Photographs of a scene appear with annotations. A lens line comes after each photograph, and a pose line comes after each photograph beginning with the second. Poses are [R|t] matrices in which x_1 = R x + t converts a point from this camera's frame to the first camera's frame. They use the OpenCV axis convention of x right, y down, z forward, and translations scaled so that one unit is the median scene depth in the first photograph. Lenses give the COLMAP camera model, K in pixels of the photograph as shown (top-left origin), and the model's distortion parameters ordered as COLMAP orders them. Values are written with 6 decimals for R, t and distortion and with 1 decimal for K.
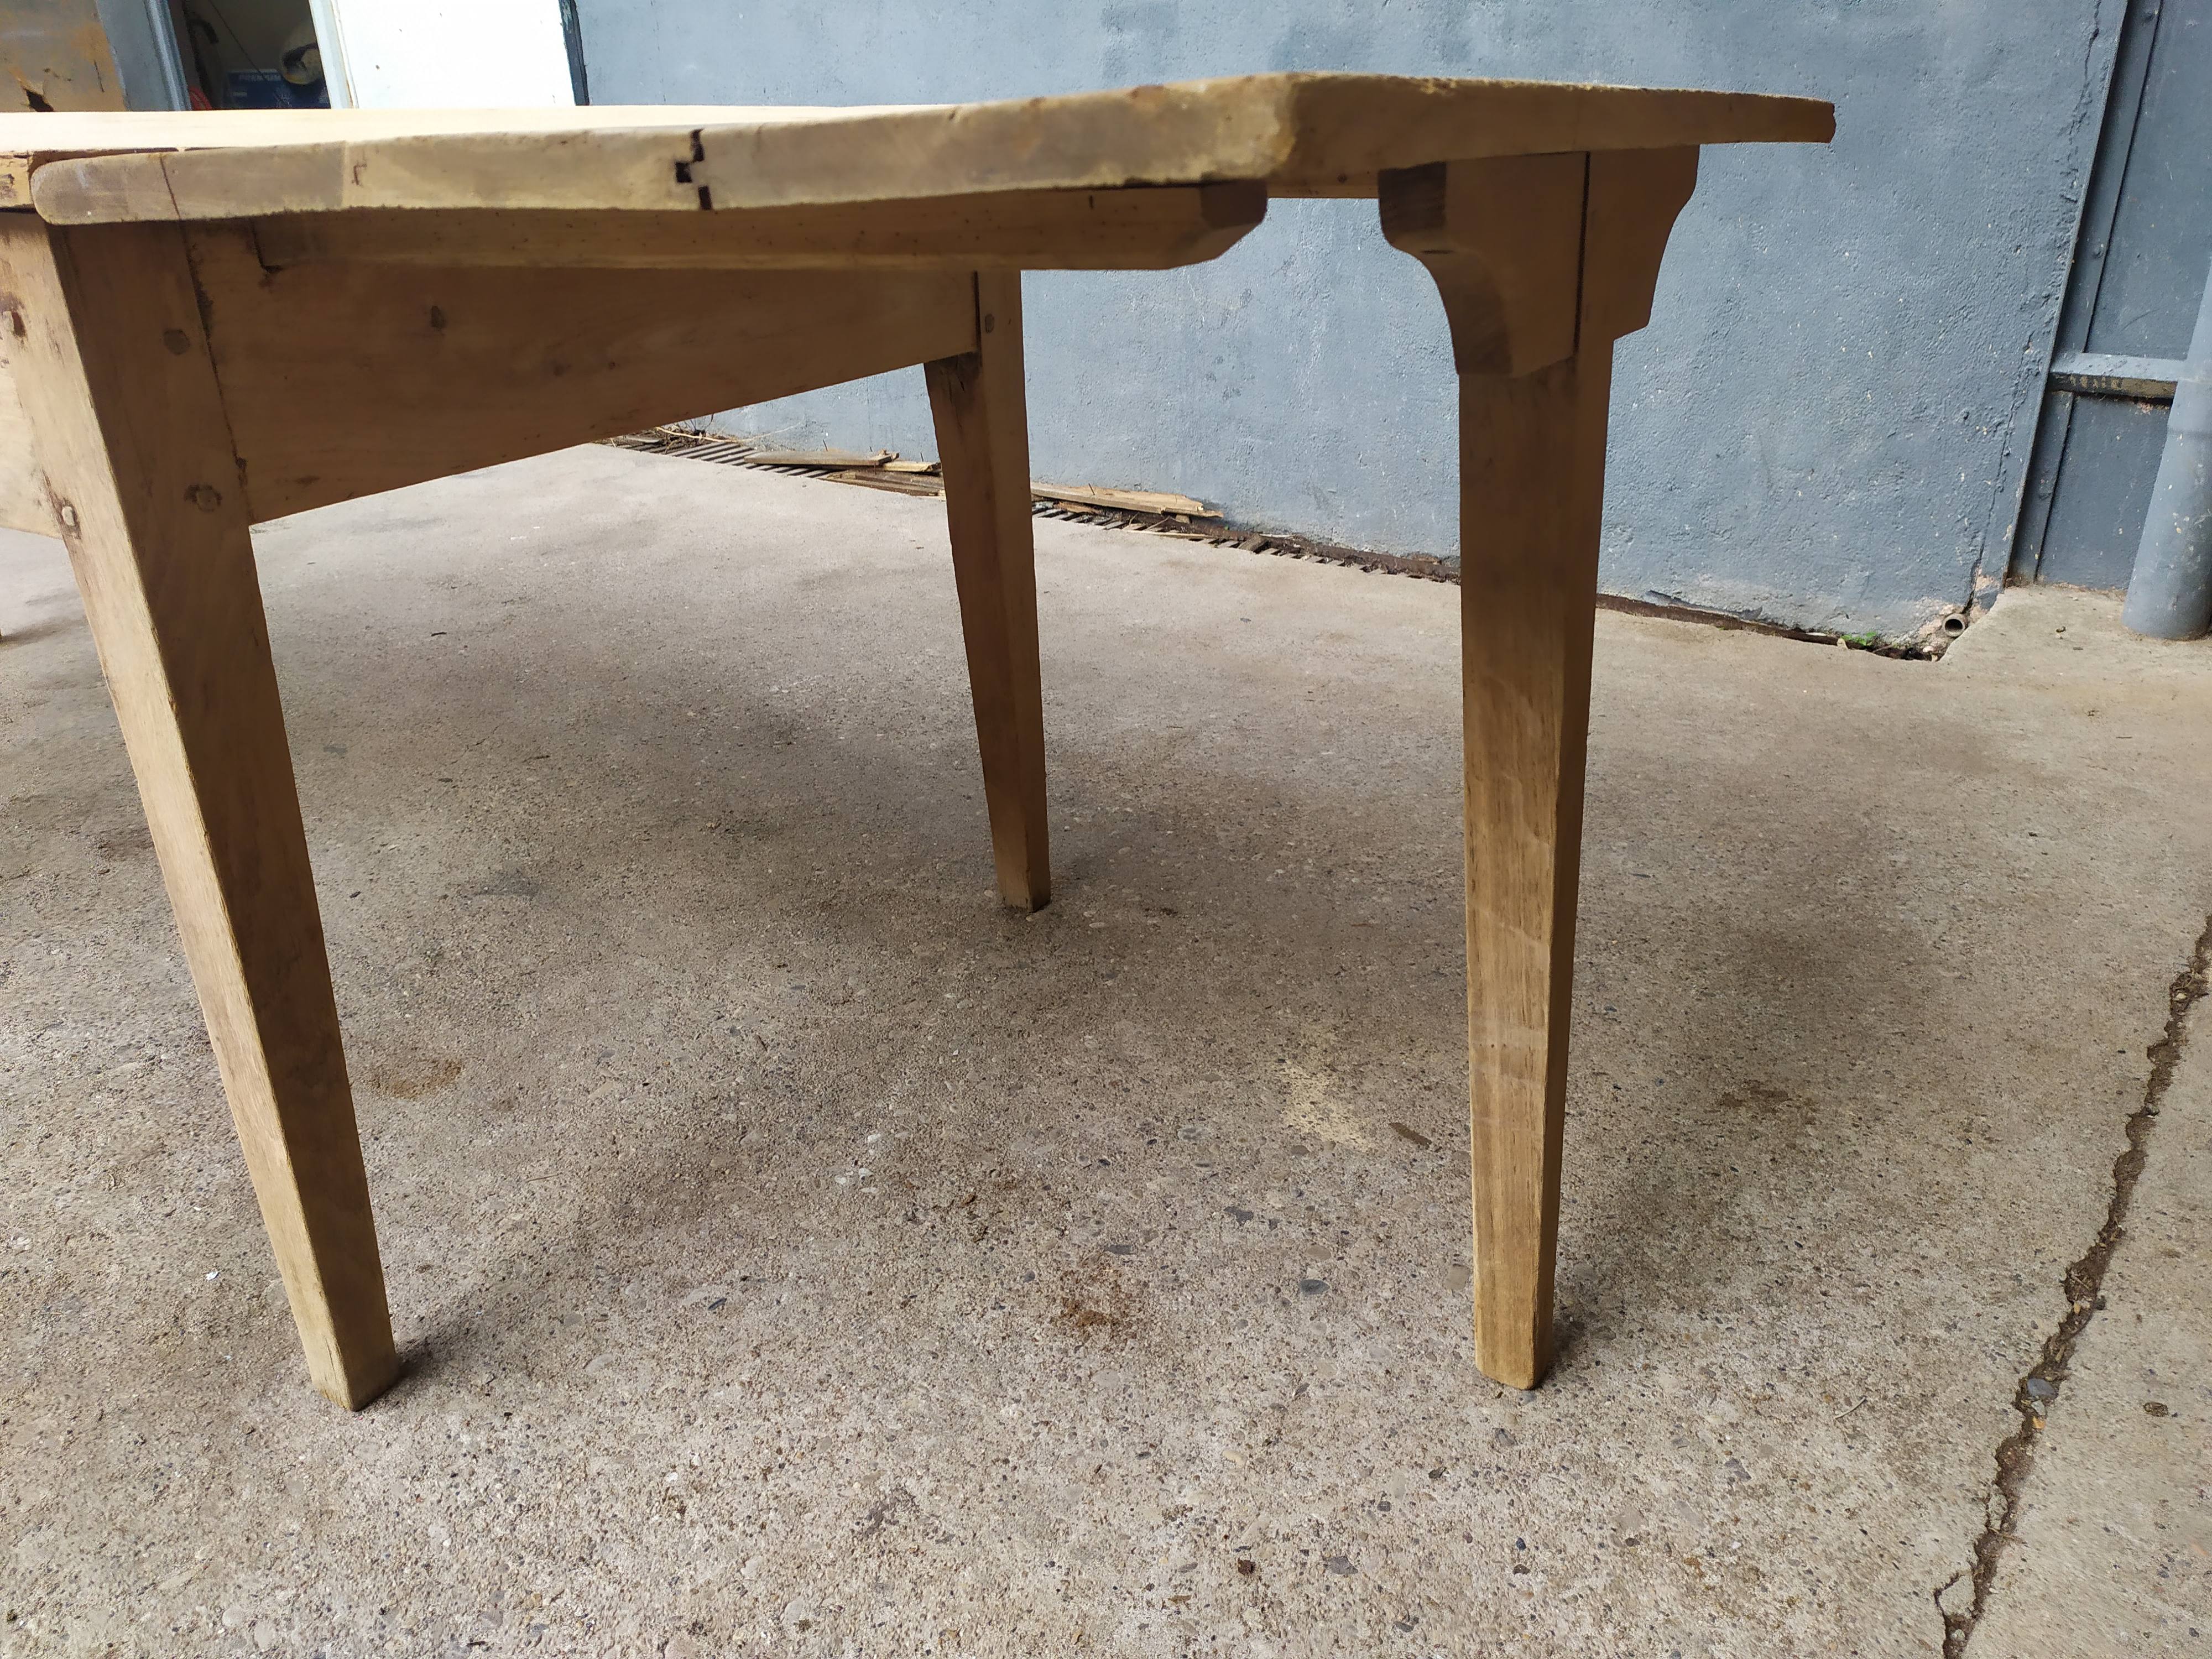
lens RADIAL K [[1678.3, 0, 1105.5], [0, 1678.3, 803.3], [0, 0, 1]] dist [0.047710, -0.050888]
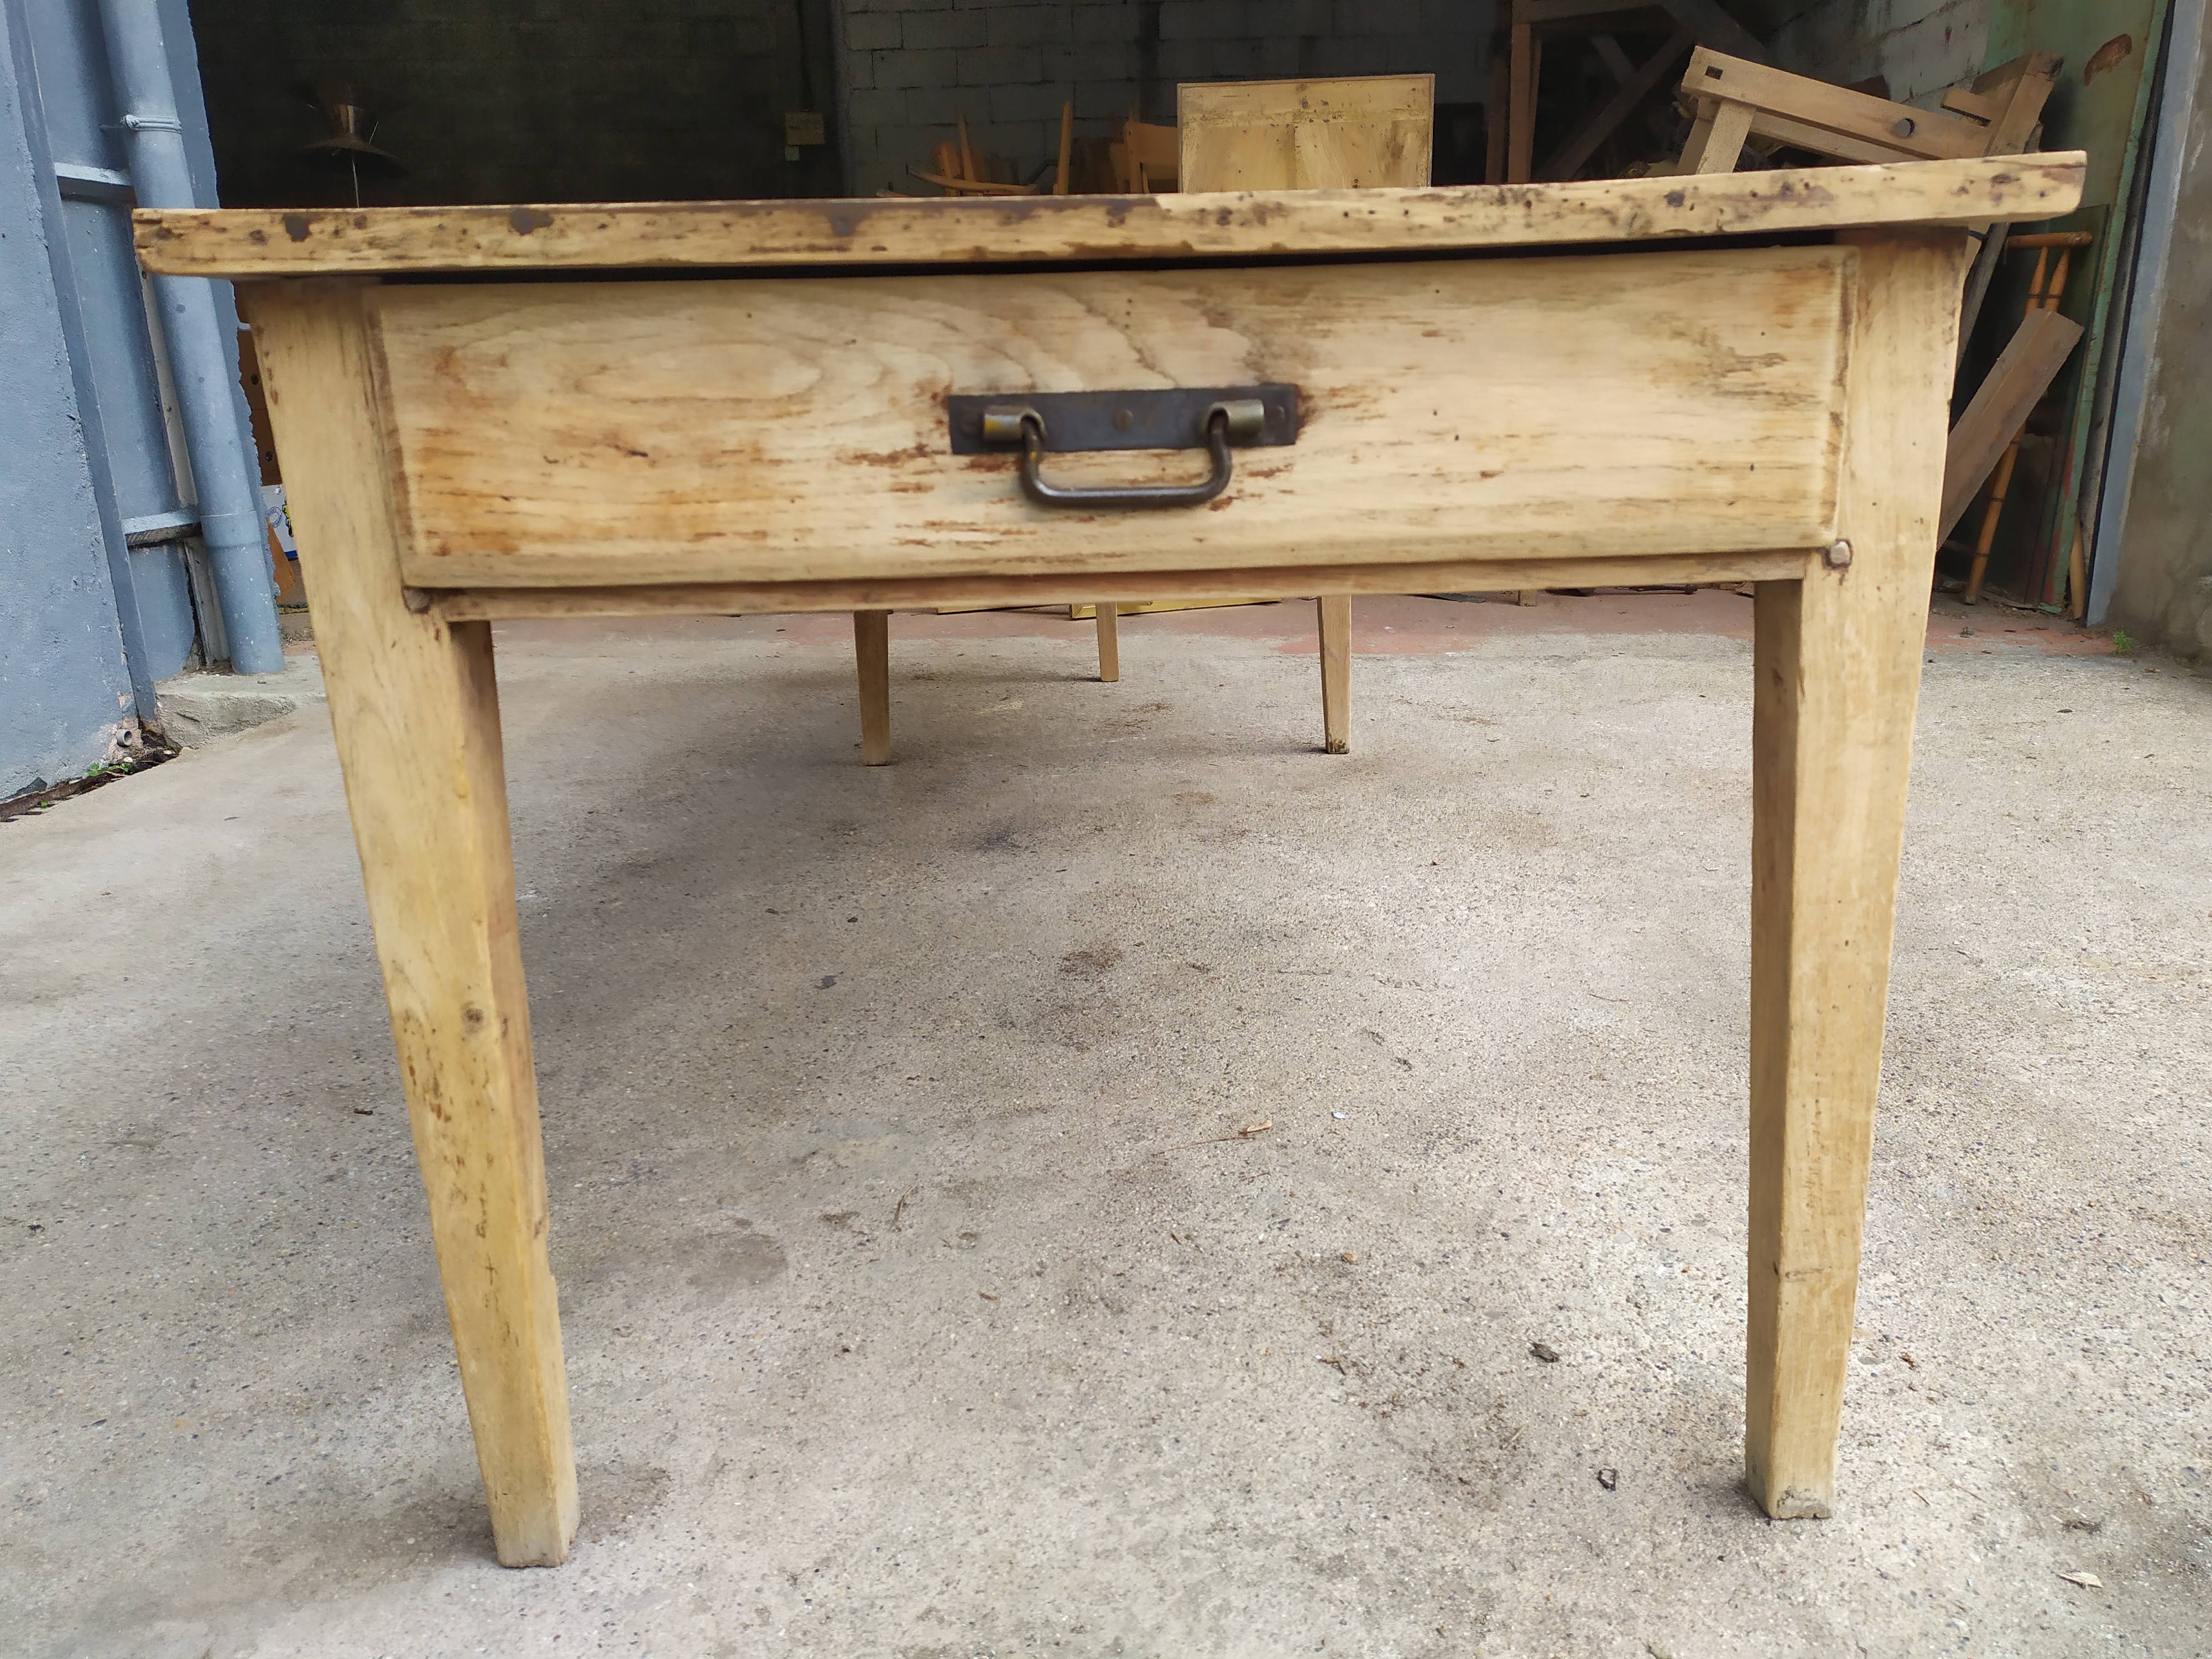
lens RADIAL K [[1678.3, 0, 1110.9], [0, 1678.3, 821.7], [0, 0, 1]] dist [0.047710, -0.050888]
pose [[-0.524033, -0.204026, 0.826900, -1.166667], [0.374087, 0.817082, 0.438675, -0.402349], [-0.765146, 0.539213, -0.351854, 1.082735]]
